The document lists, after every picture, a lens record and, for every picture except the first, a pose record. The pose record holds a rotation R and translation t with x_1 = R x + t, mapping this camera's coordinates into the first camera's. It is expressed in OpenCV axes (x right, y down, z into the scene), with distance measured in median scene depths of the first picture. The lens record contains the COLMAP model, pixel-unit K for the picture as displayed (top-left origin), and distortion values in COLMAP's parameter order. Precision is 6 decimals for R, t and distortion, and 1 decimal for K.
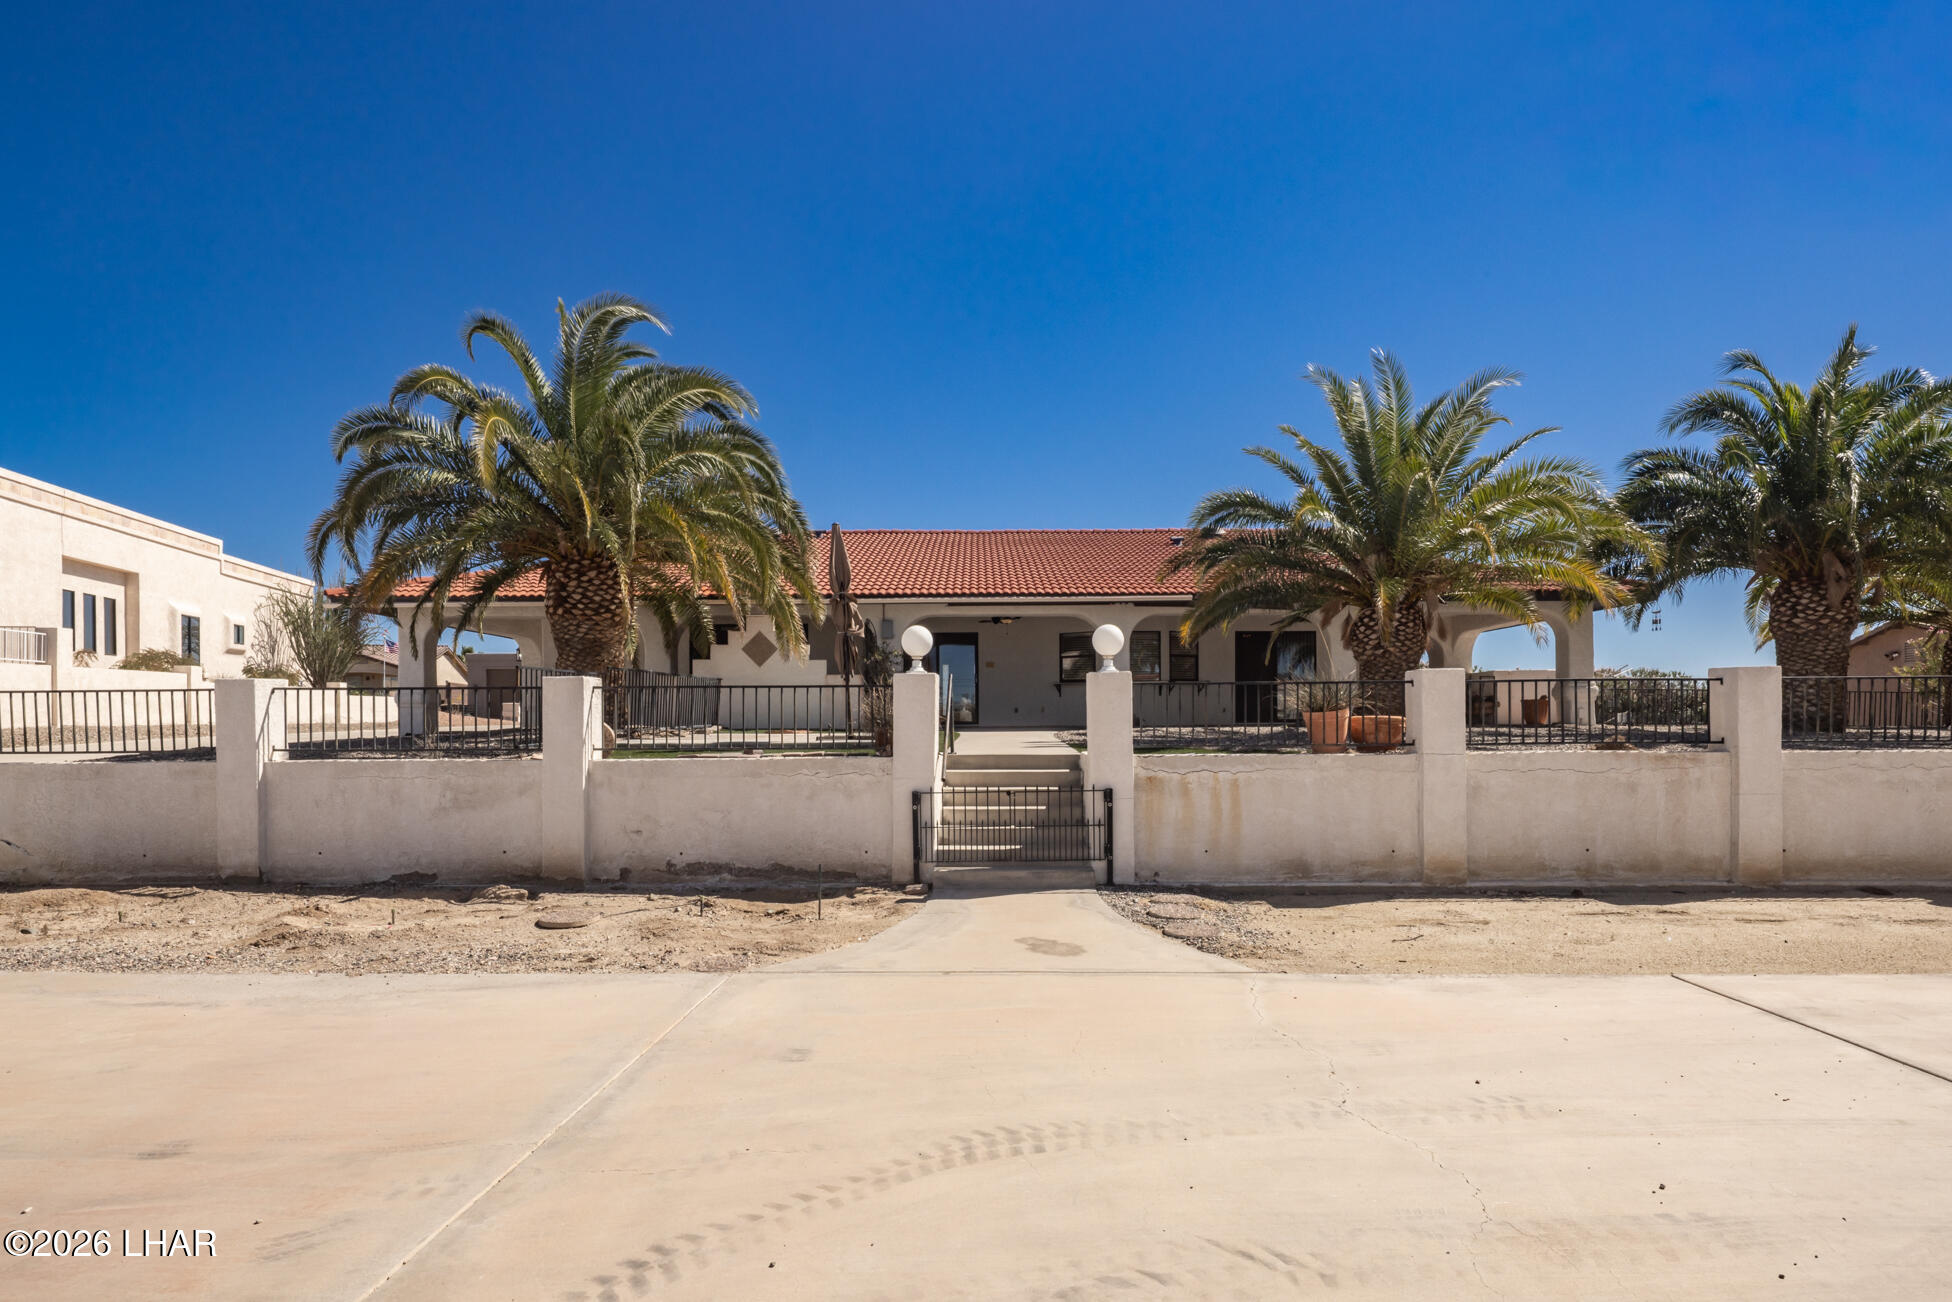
lens RADIAL K [[938.5, 0, 975.7], [0, 938.5, 657.3], [0, 0, 1]] dist [0.008064, -0.004630]
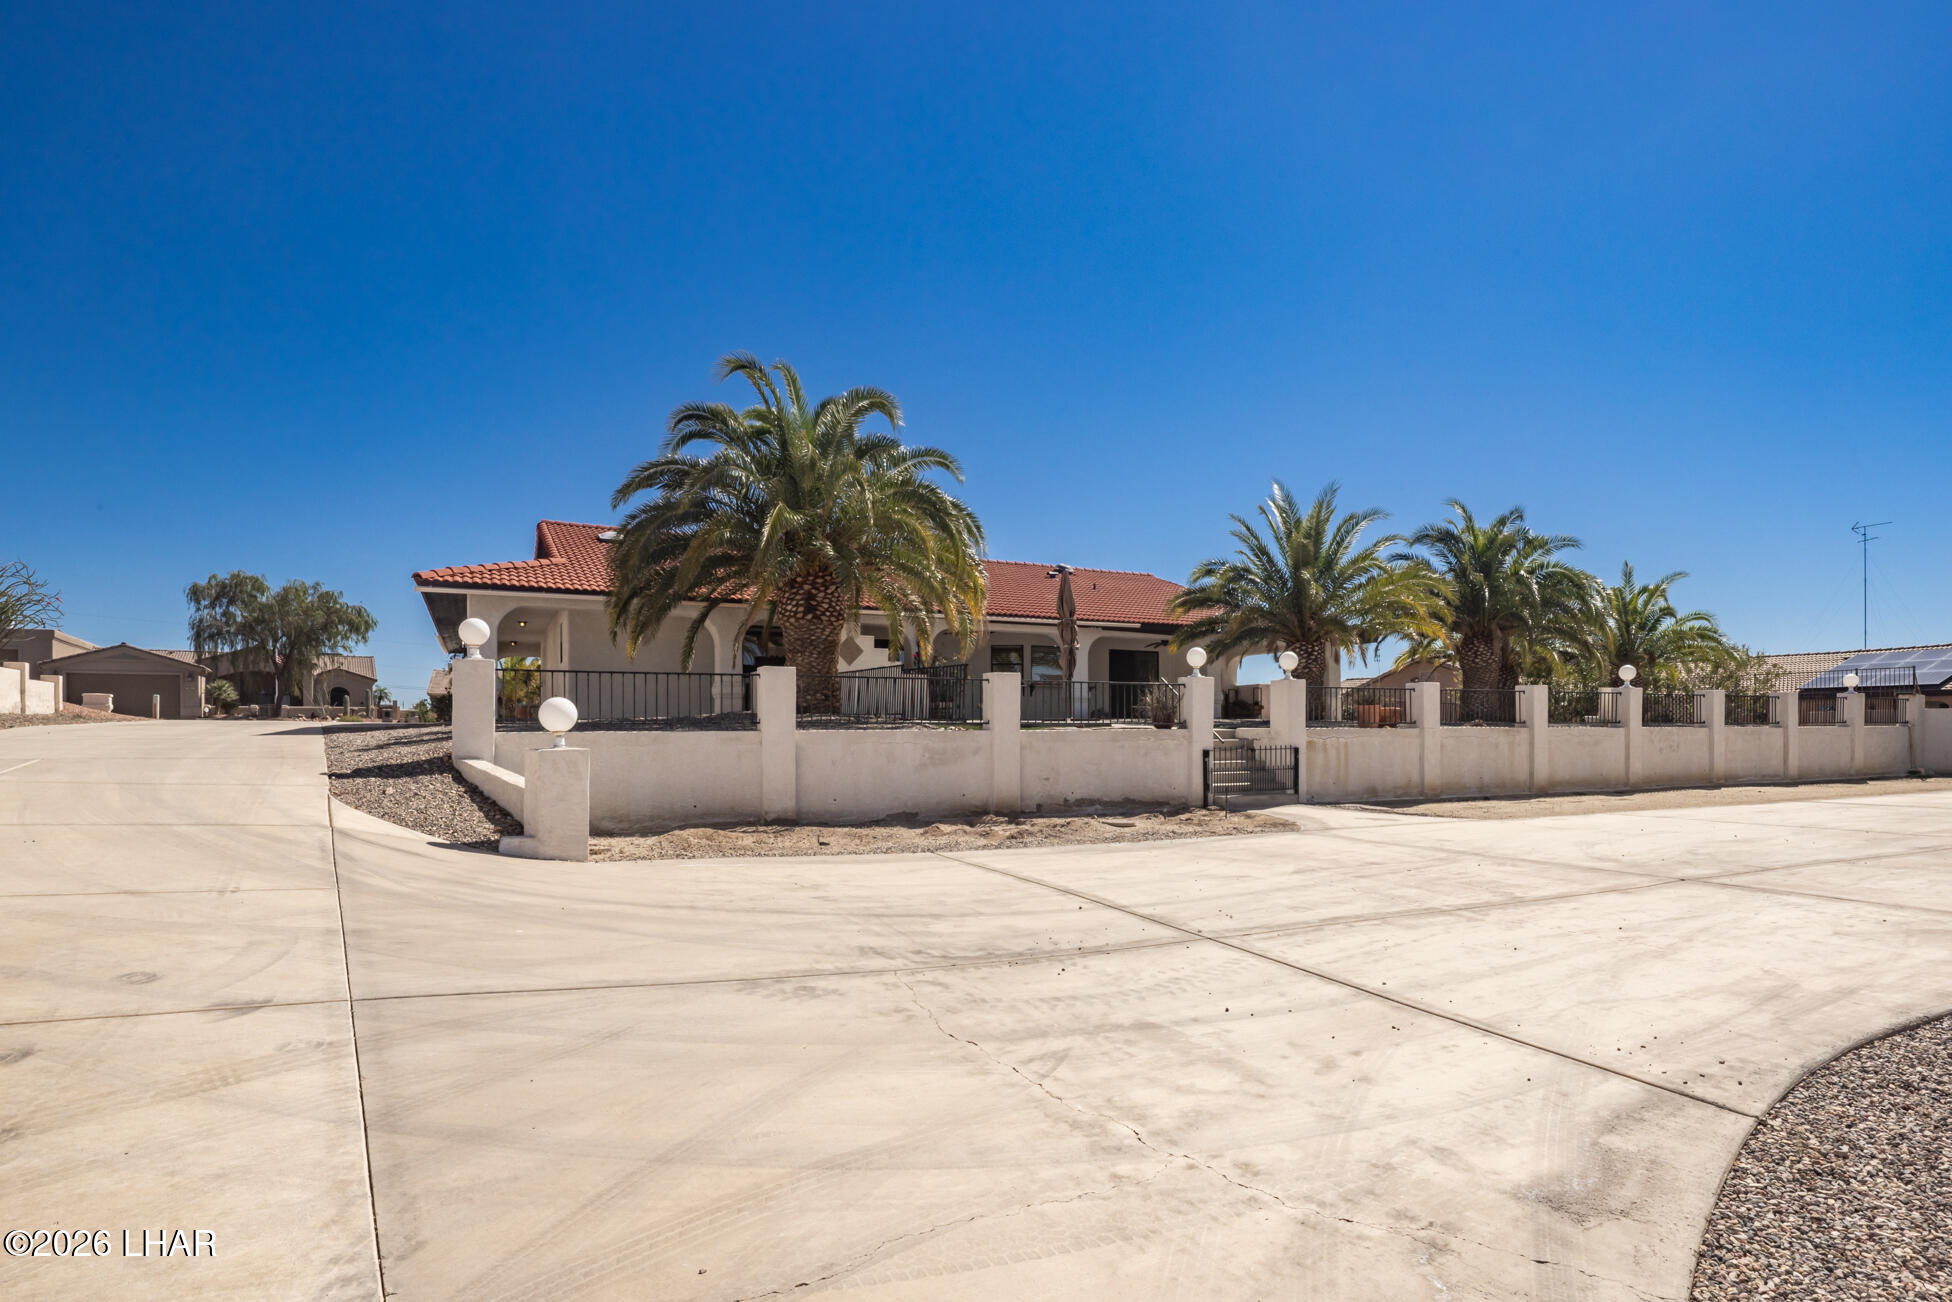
lens RADIAL K [[938.5, 0, 973.4], [0, 938.5, 650.4], [0, 0, 1]] dist [0.008064, -0.004630]
pose [[0.899646, 0.039949, 0.434788, -1.115956], [-0.035249, 0.999200, -0.018874, 0.015181], [-0.435194, 0.001654, 0.900335, -0.283839]]
